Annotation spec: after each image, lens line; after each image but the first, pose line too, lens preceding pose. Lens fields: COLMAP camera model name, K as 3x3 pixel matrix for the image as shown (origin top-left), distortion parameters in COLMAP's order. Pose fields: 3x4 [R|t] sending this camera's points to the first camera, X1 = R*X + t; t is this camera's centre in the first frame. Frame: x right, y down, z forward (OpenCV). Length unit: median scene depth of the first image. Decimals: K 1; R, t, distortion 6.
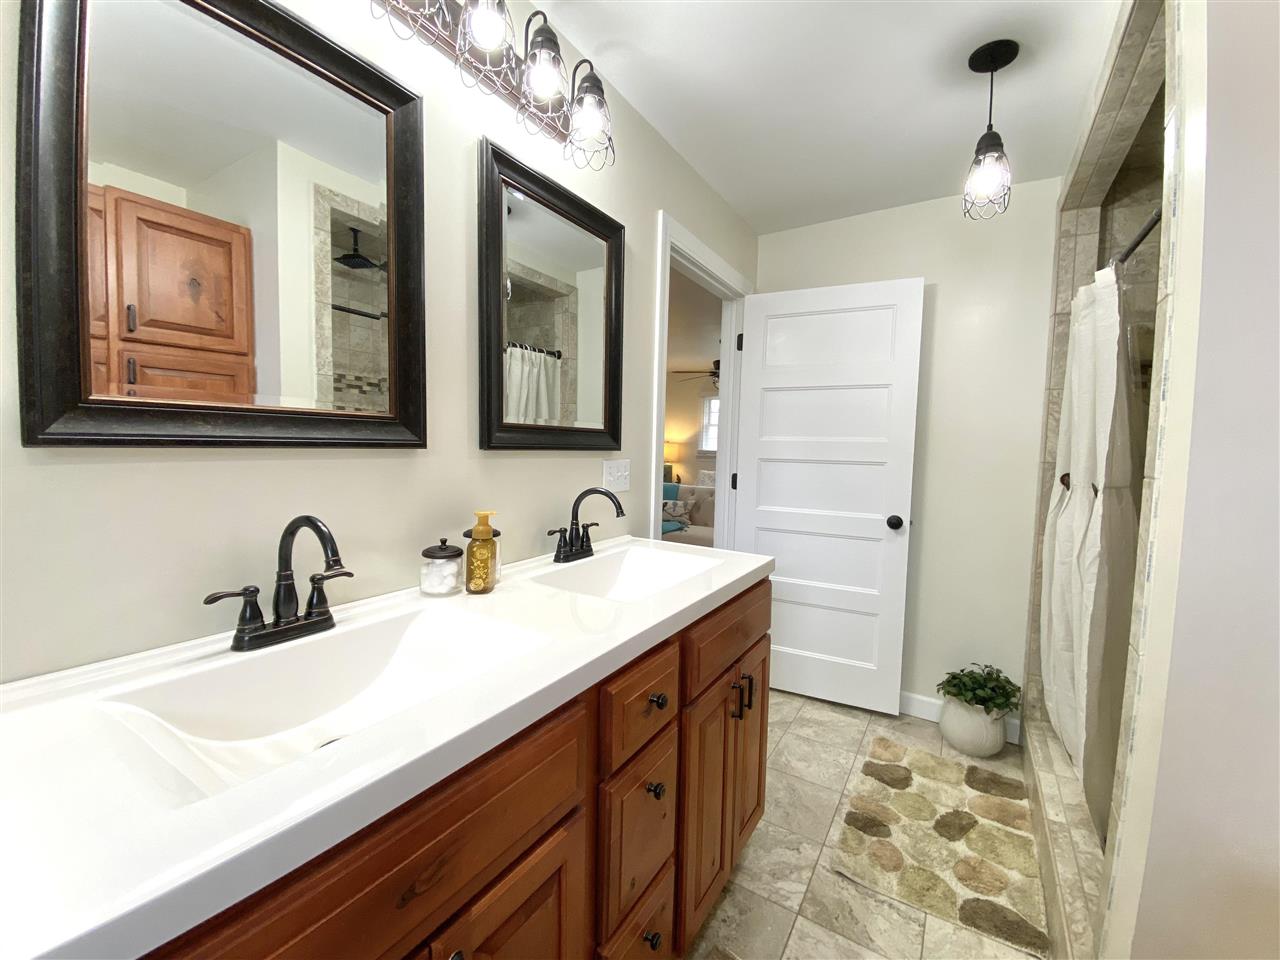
lens RADIAL K [[515.3, 0, 642.3], [0, 515.3, 480.4], [0, 0, 1]] dist [0.029580, -0.025534]
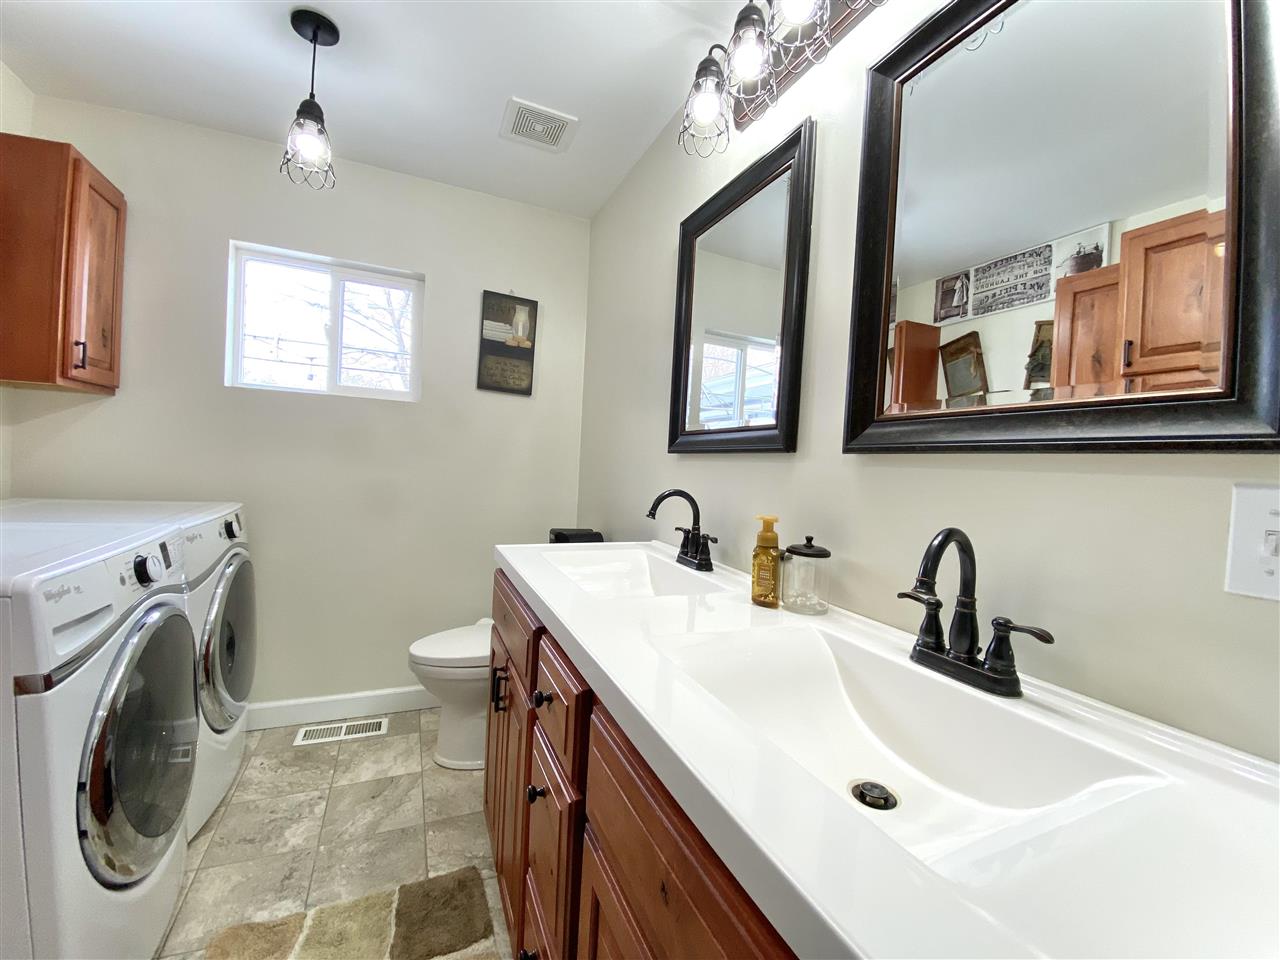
lens RADIAL K [[515.3, 0, 642.3], [0, 515.3, 480.4], [0, 0, 1]] dist [0.029580, -0.025534]
pose [[-0.545110, -0.026020, -0.837961, 0.462328], [-0.125326, 0.990816, 0.050760, -0.017527], [0.828944, 0.132689, -0.543365, 1.036343]]
